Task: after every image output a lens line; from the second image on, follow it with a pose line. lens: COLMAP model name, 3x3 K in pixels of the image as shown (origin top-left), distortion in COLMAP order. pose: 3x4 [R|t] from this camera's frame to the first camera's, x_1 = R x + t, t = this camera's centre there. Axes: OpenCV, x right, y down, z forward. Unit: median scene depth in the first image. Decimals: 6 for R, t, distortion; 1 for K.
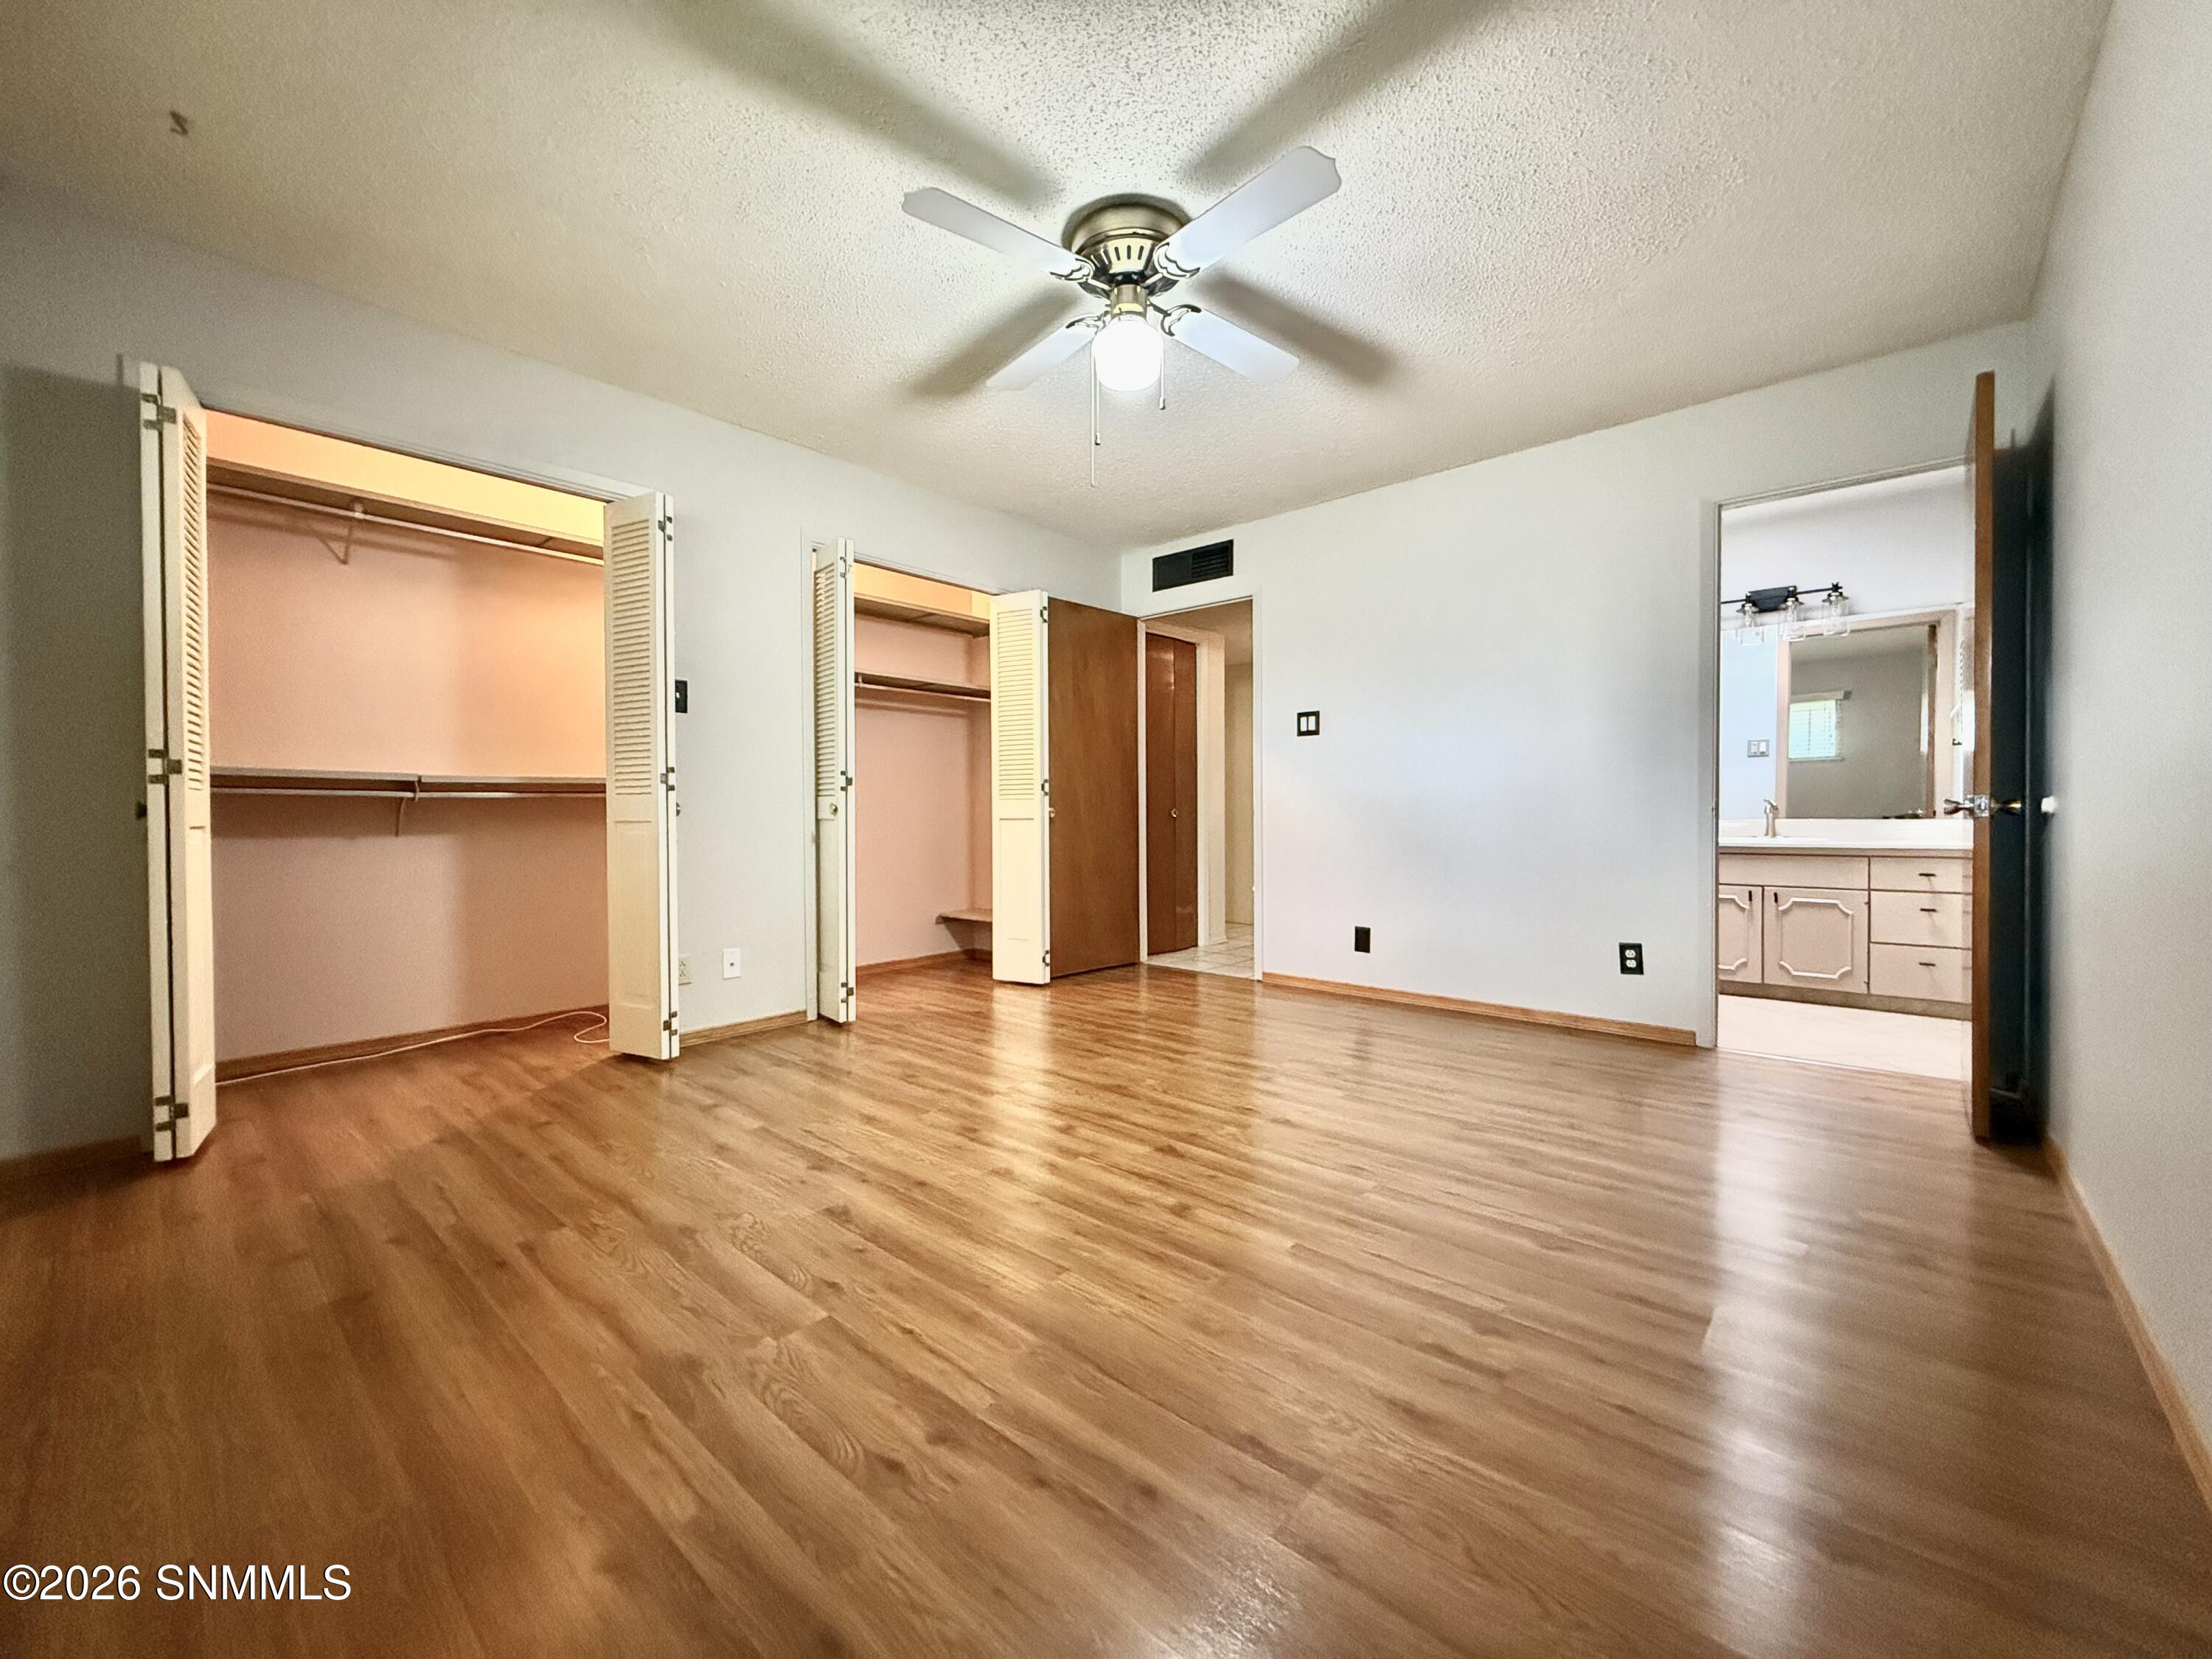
lens RADIAL K [[878.7, 0, 1098.4], [0, 878.7, 827.8], [0, 0, 1]] dist [-0.000110, 0.000162]
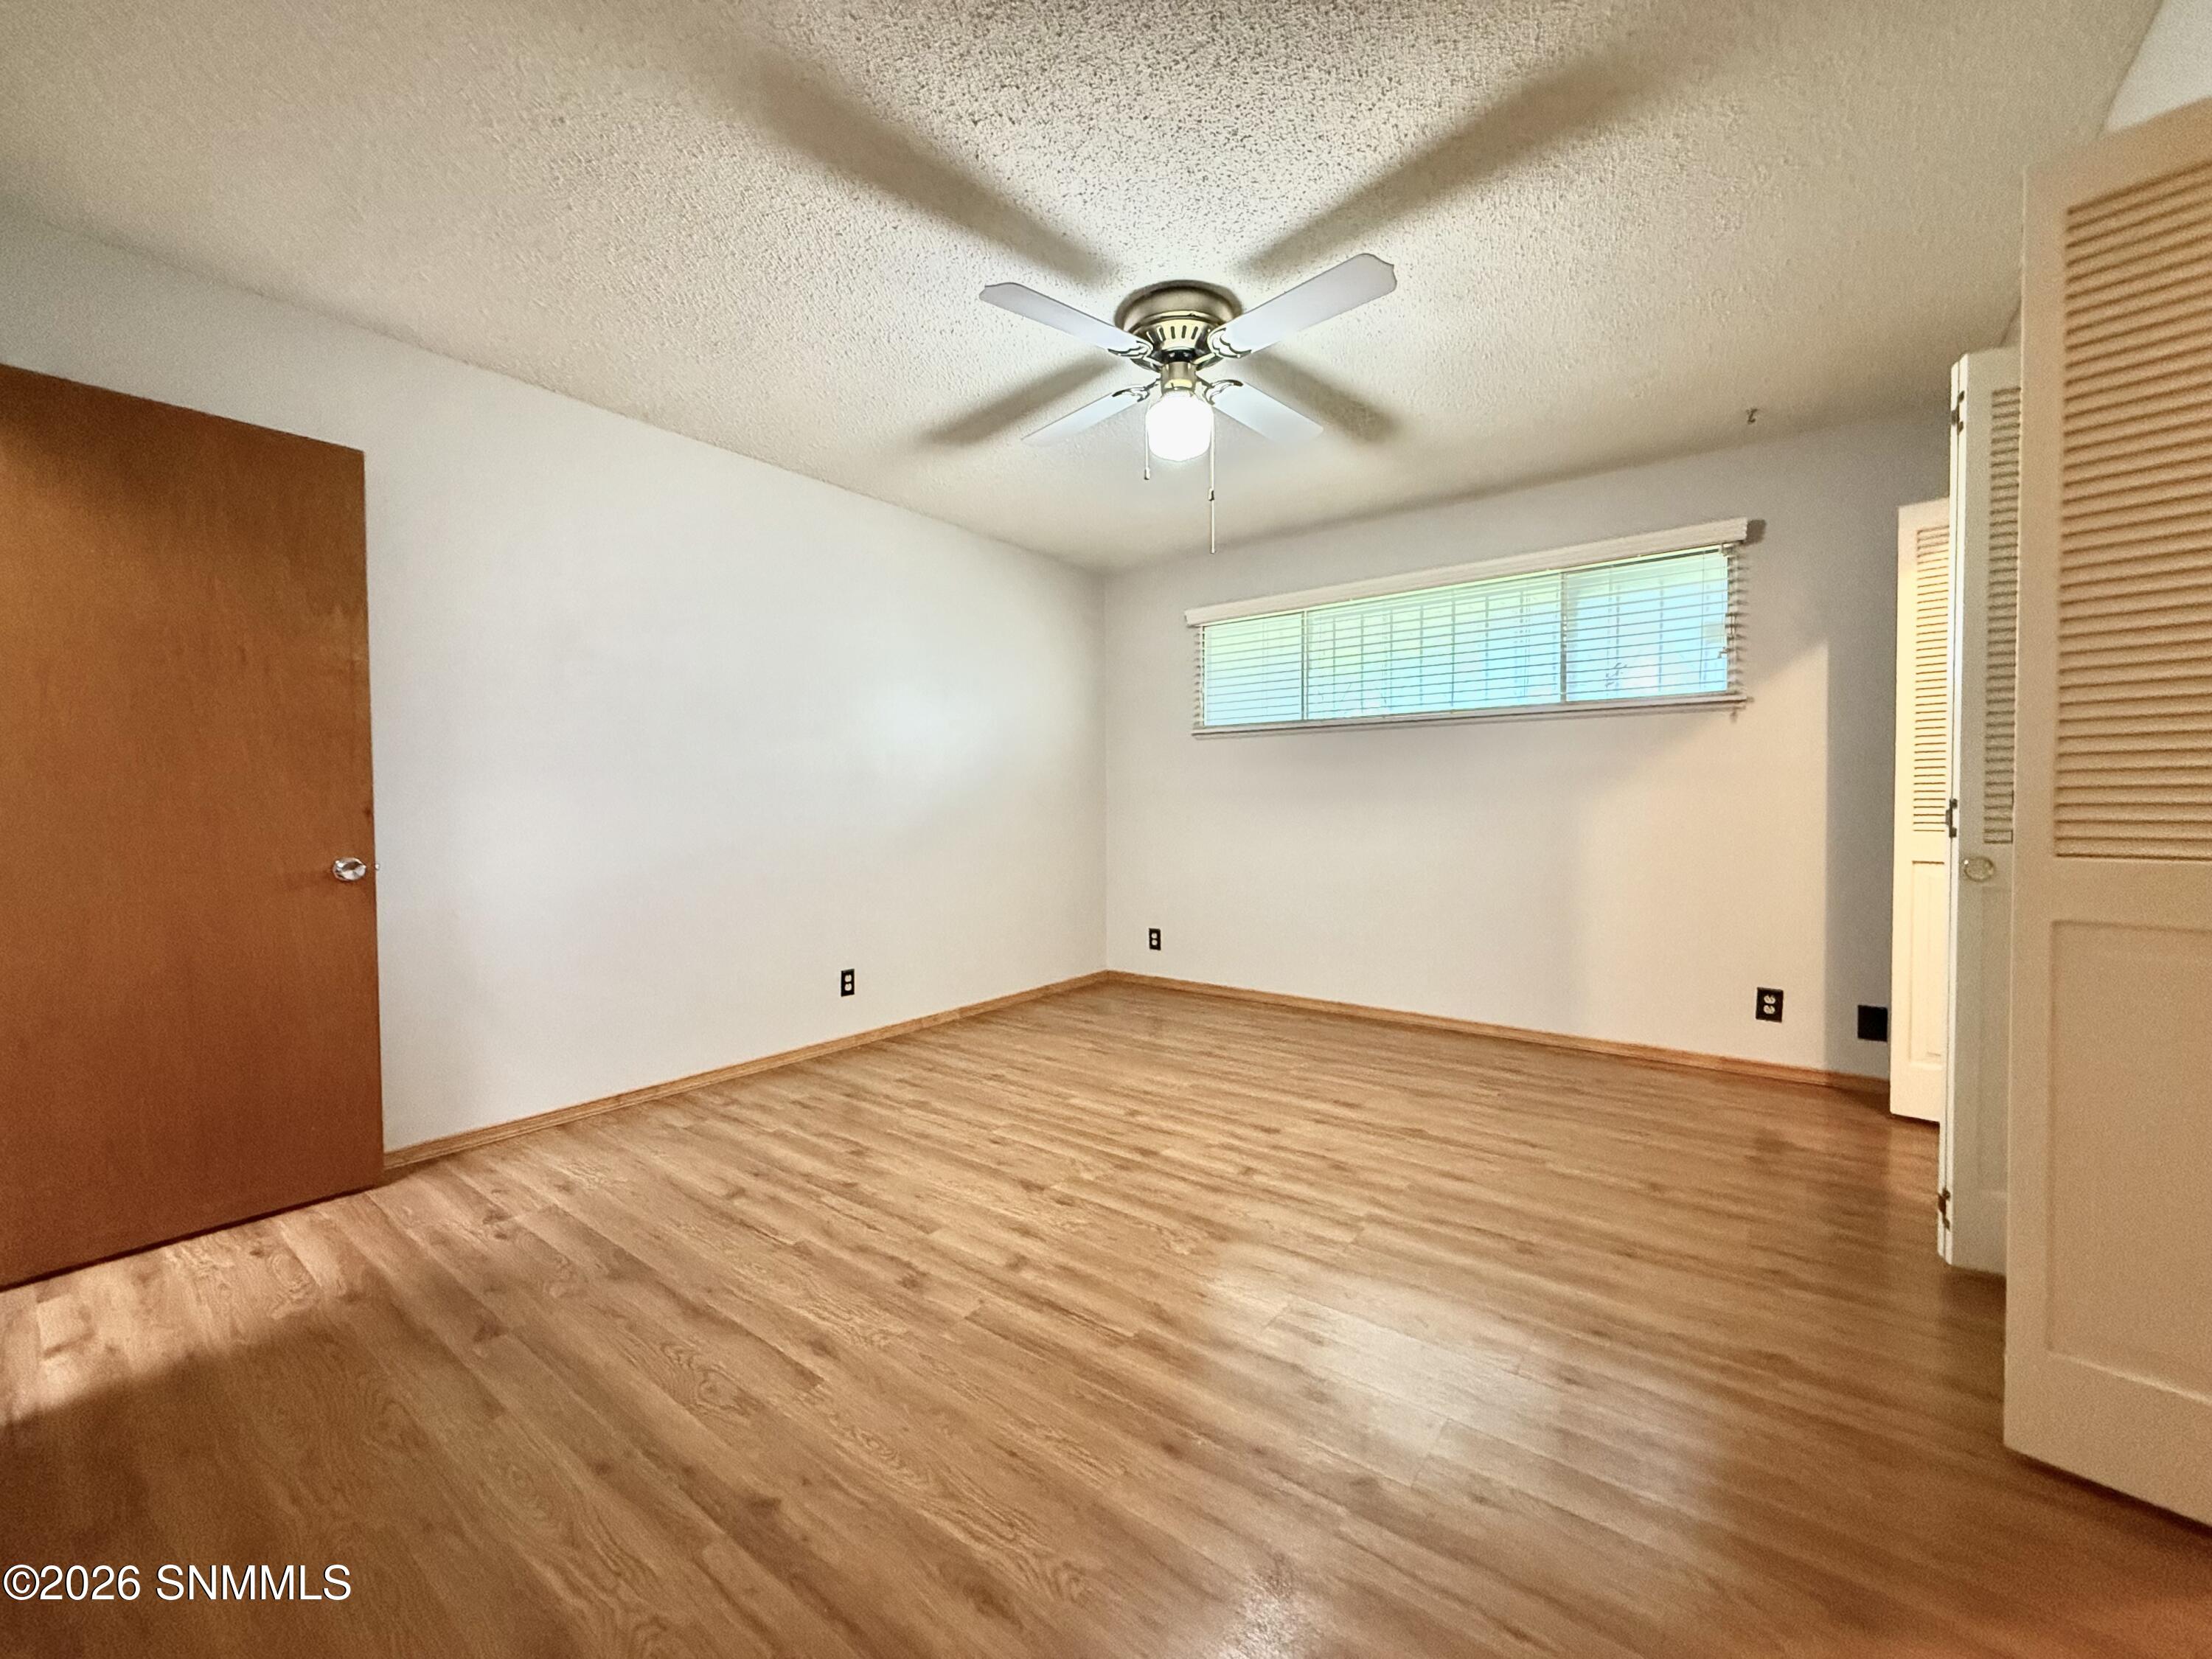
lens RADIAL K [[878.7, 0, 1098.4], [0, 878.7, 827.8], [0, 0, 1]] dist [-0.000110, 0.000162]
pose [[-0.997677, 0.013967, -0.066678, 0.205537], [0.011444, 0.999209, 0.038076, -0.103305], [0.067157, 0.037224, -0.997048, 2.055797]]
